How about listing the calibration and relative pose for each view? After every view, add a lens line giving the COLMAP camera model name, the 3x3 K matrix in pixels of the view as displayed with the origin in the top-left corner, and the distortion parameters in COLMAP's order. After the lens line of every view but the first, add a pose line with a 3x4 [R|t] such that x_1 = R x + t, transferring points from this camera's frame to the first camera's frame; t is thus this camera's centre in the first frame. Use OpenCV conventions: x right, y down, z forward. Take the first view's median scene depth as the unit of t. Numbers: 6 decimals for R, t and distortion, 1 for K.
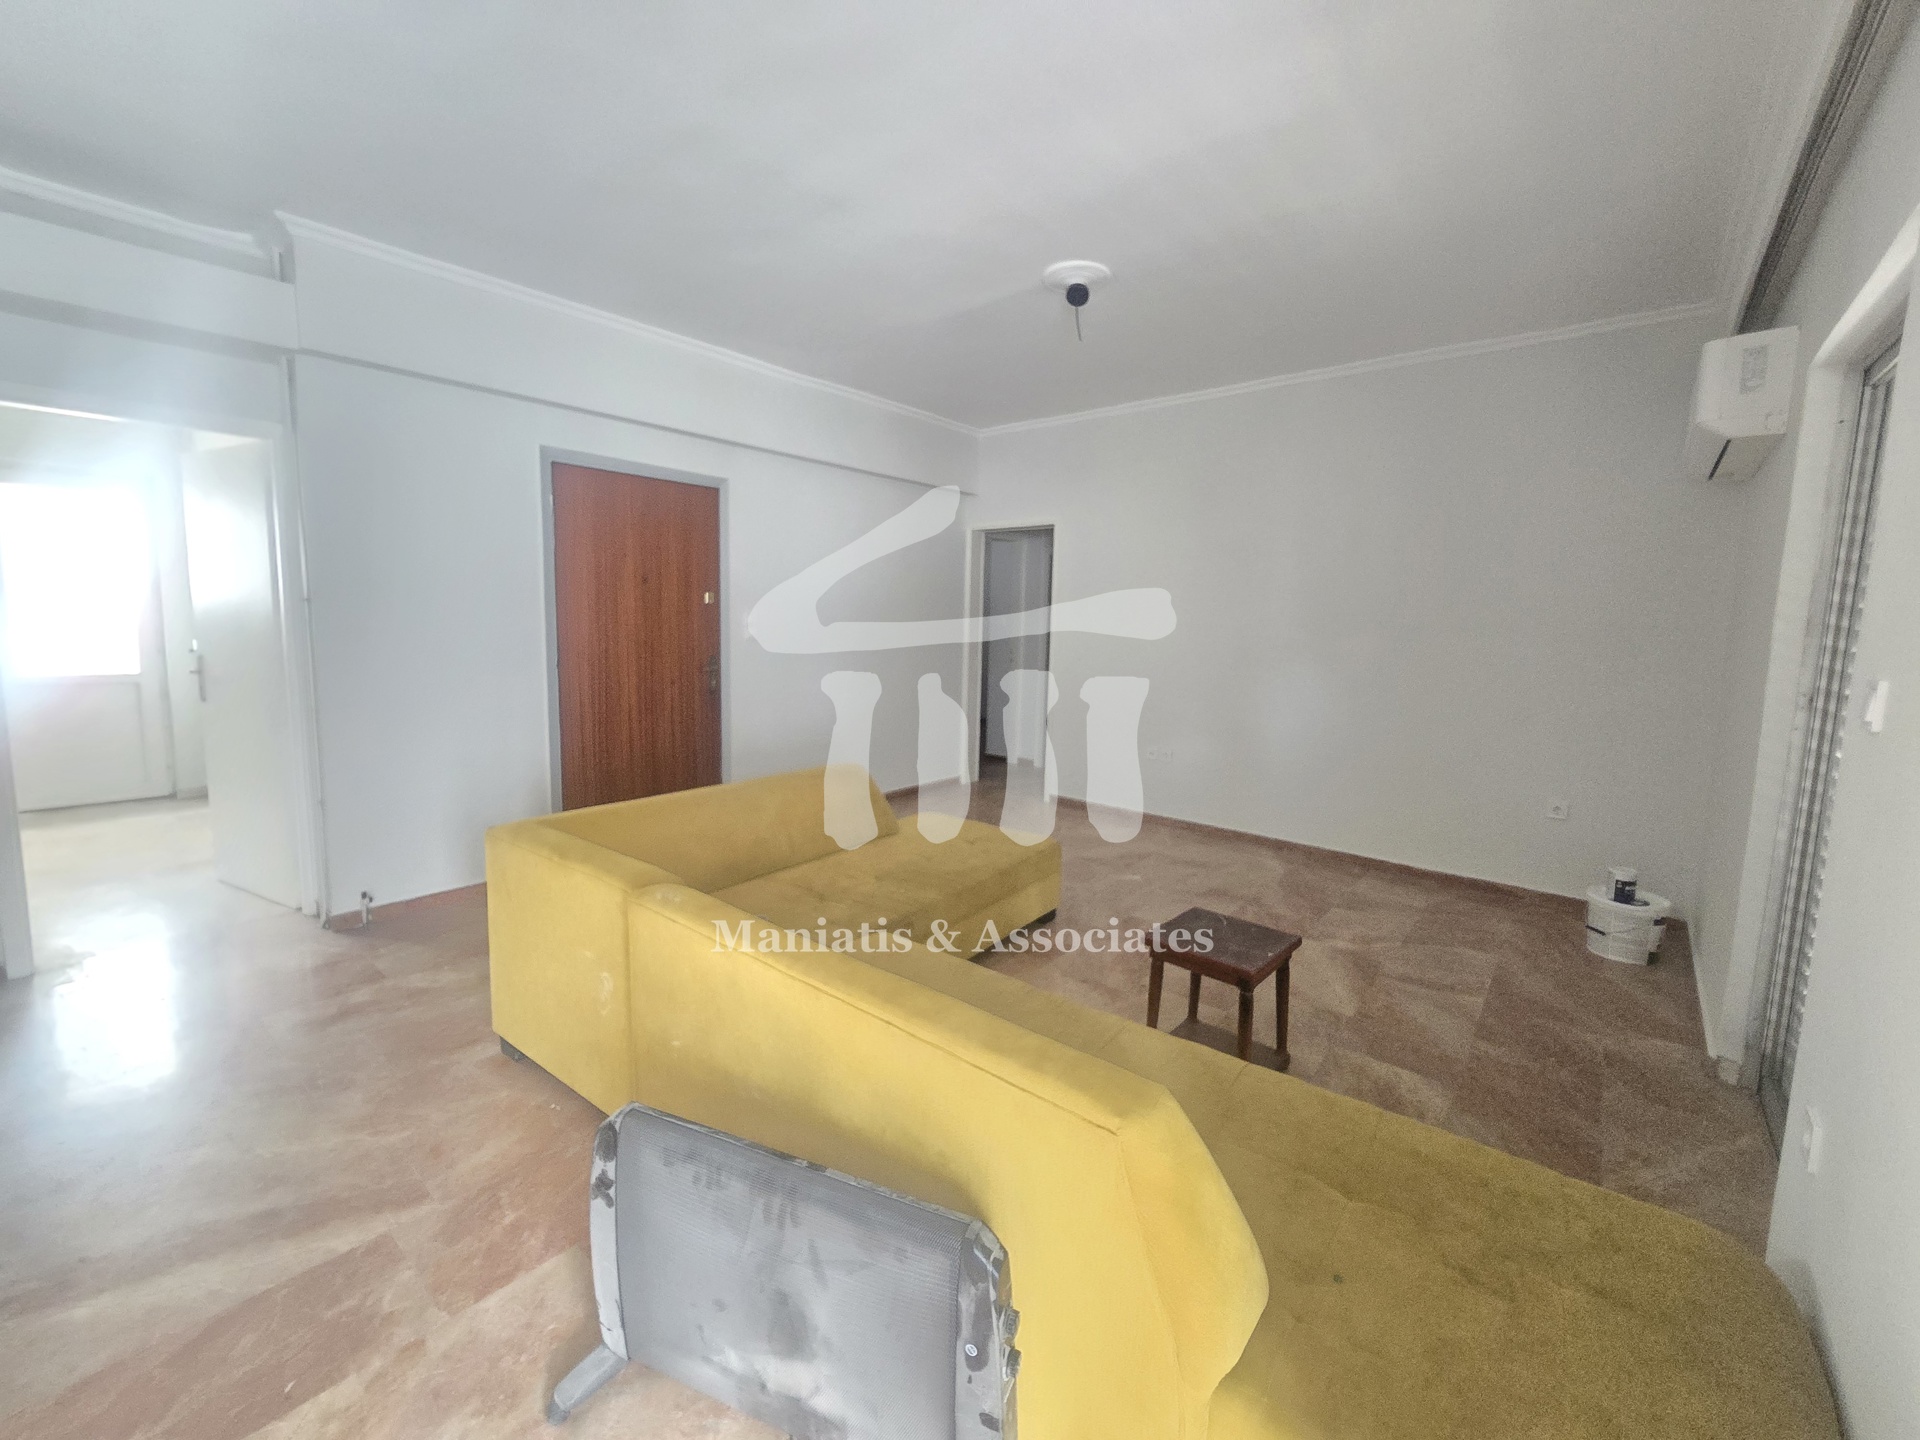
lens RADIAL K [[780.2, 0, 958.6], [0, 780.2, 705.4], [0, 0, 1]] dist [-0.008844, 0.001157]
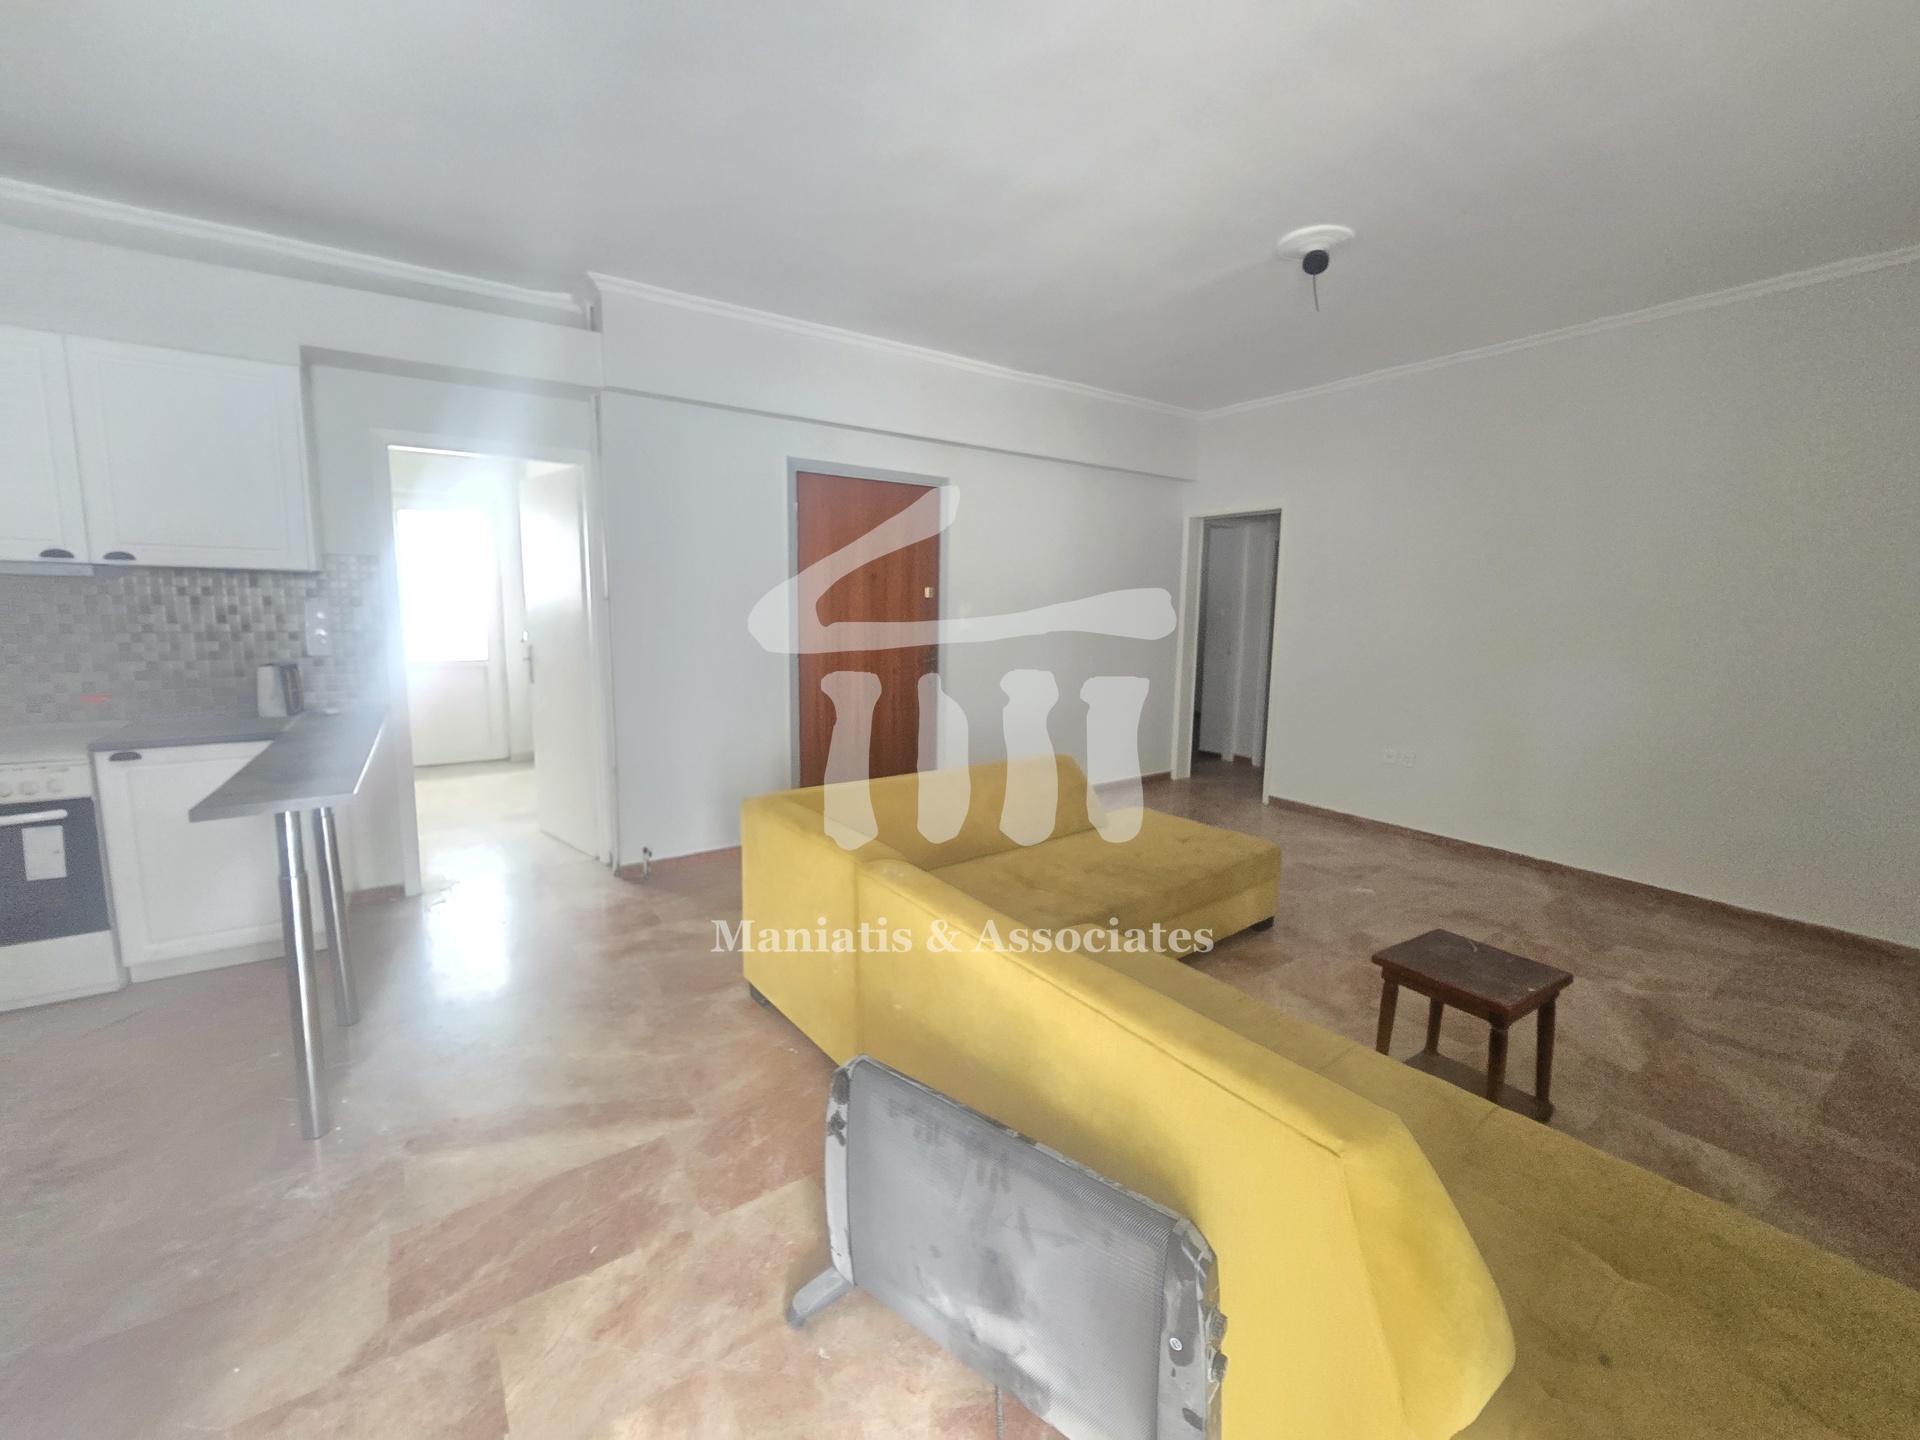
lens RADIAL K [[780.2, 0, 963.3], [0, 780.2, 704.2], [0, 0, 1]] dist [-0.008844, 0.001157]
pose [[0.966252, 0.023114, -0.256561, -0.004853], [-0.020442, 0.999705, 0.013079, -0.002663], [0.256788, -0.007393, 0.966440, -0.015563]]
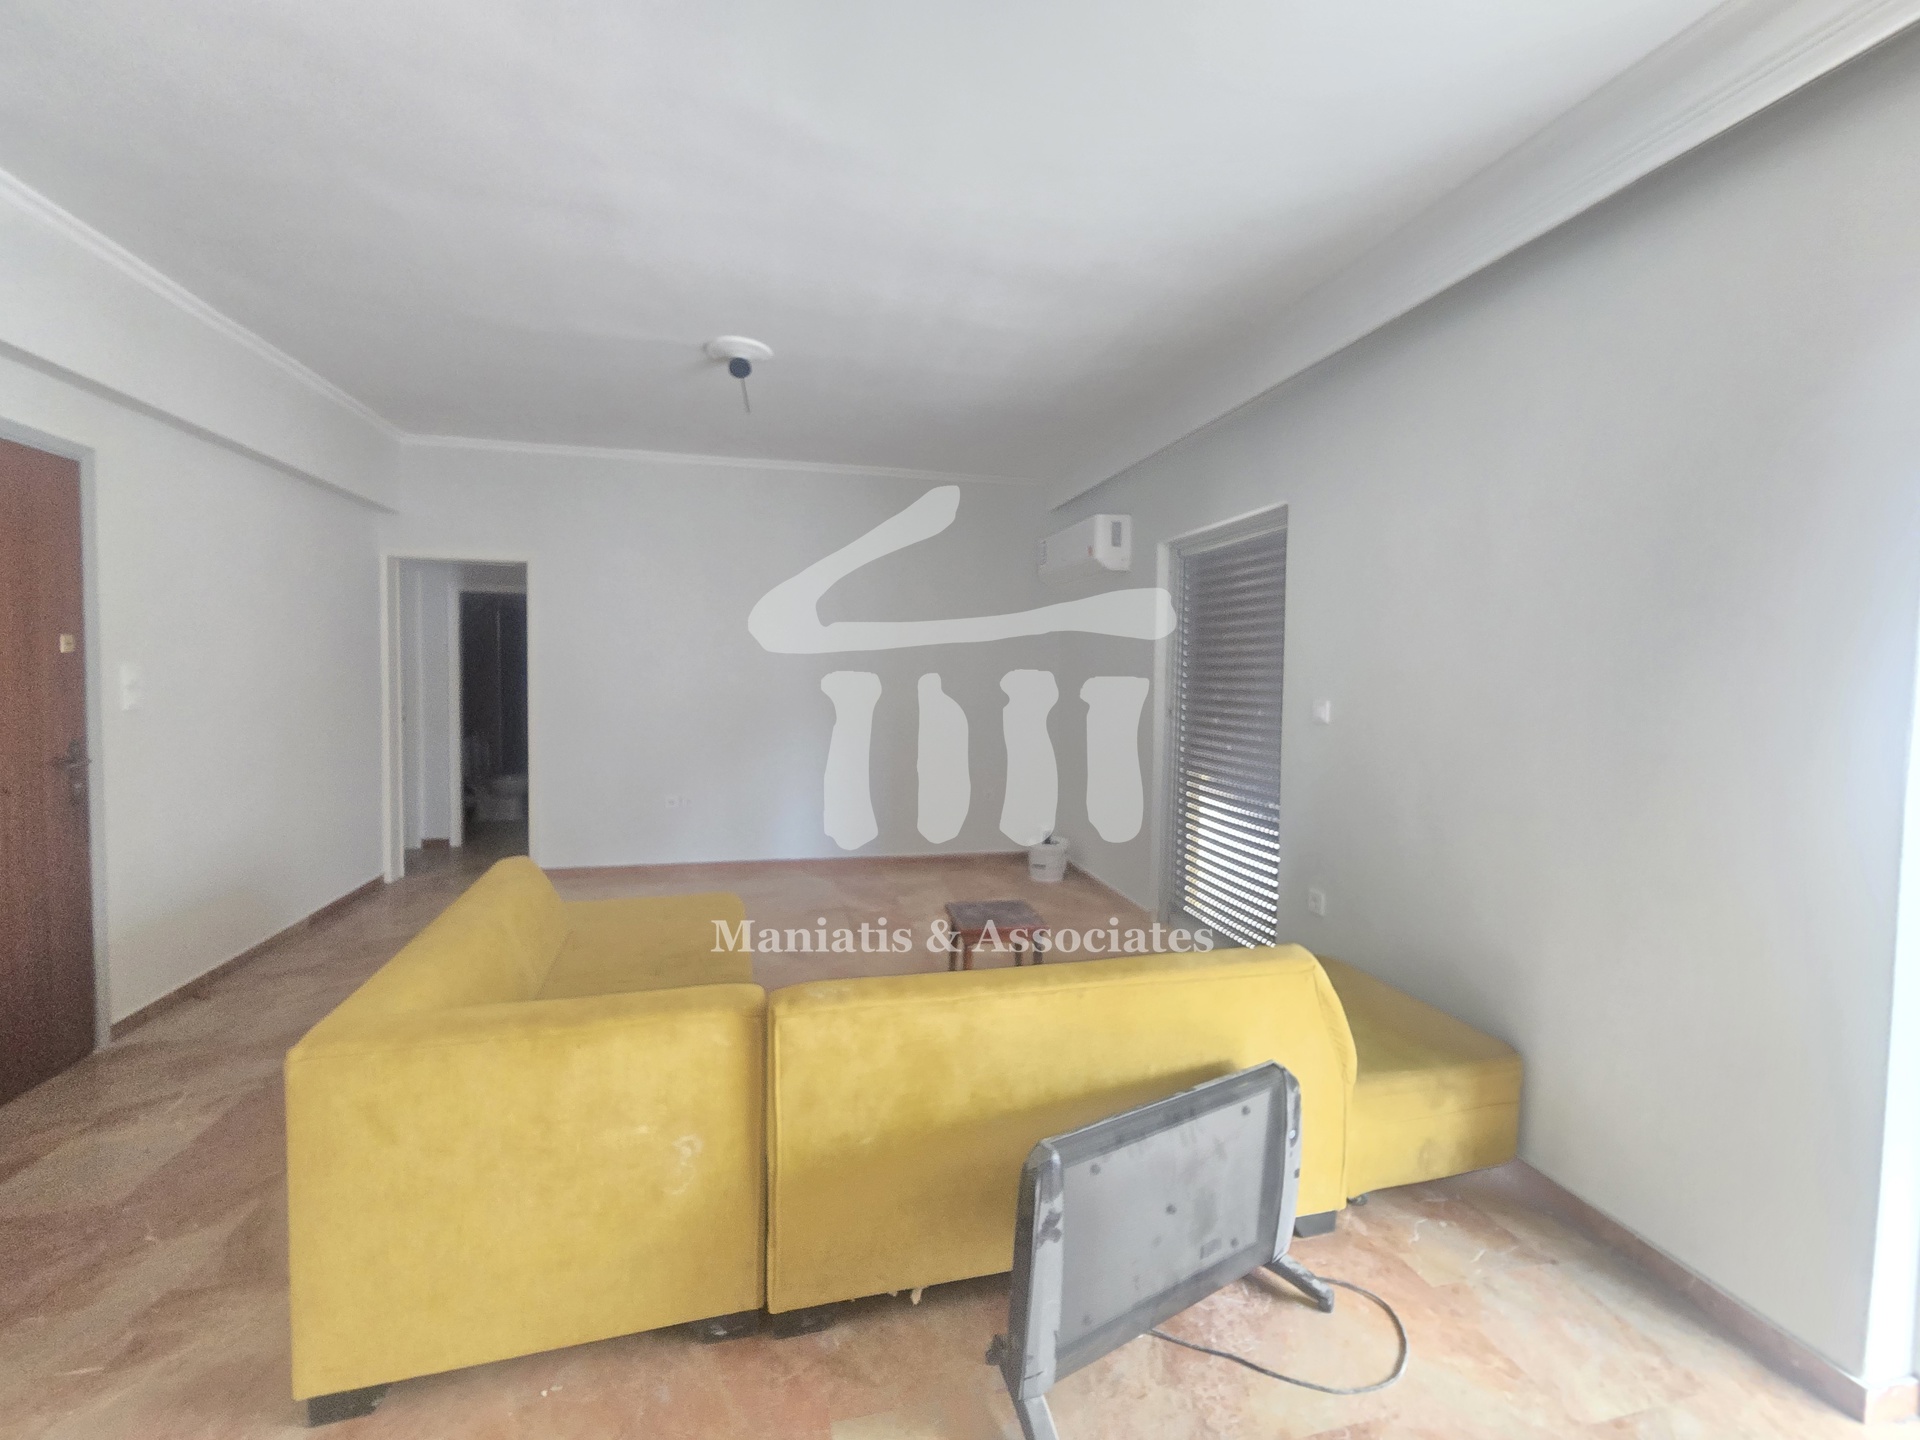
lens RADIAL K [[780.2, 0, 961.0], [0, 780.2, 709.1], [0, 0, 1]] dist [-0.008844, 0.001157]
pose [[0.602202, -0.051814, 0.796661, -0.704962], [0.088859, 0.996041, -0.002387, -0.050468], [-0.793383, 0.072228, 0.604422, 0.210786]]
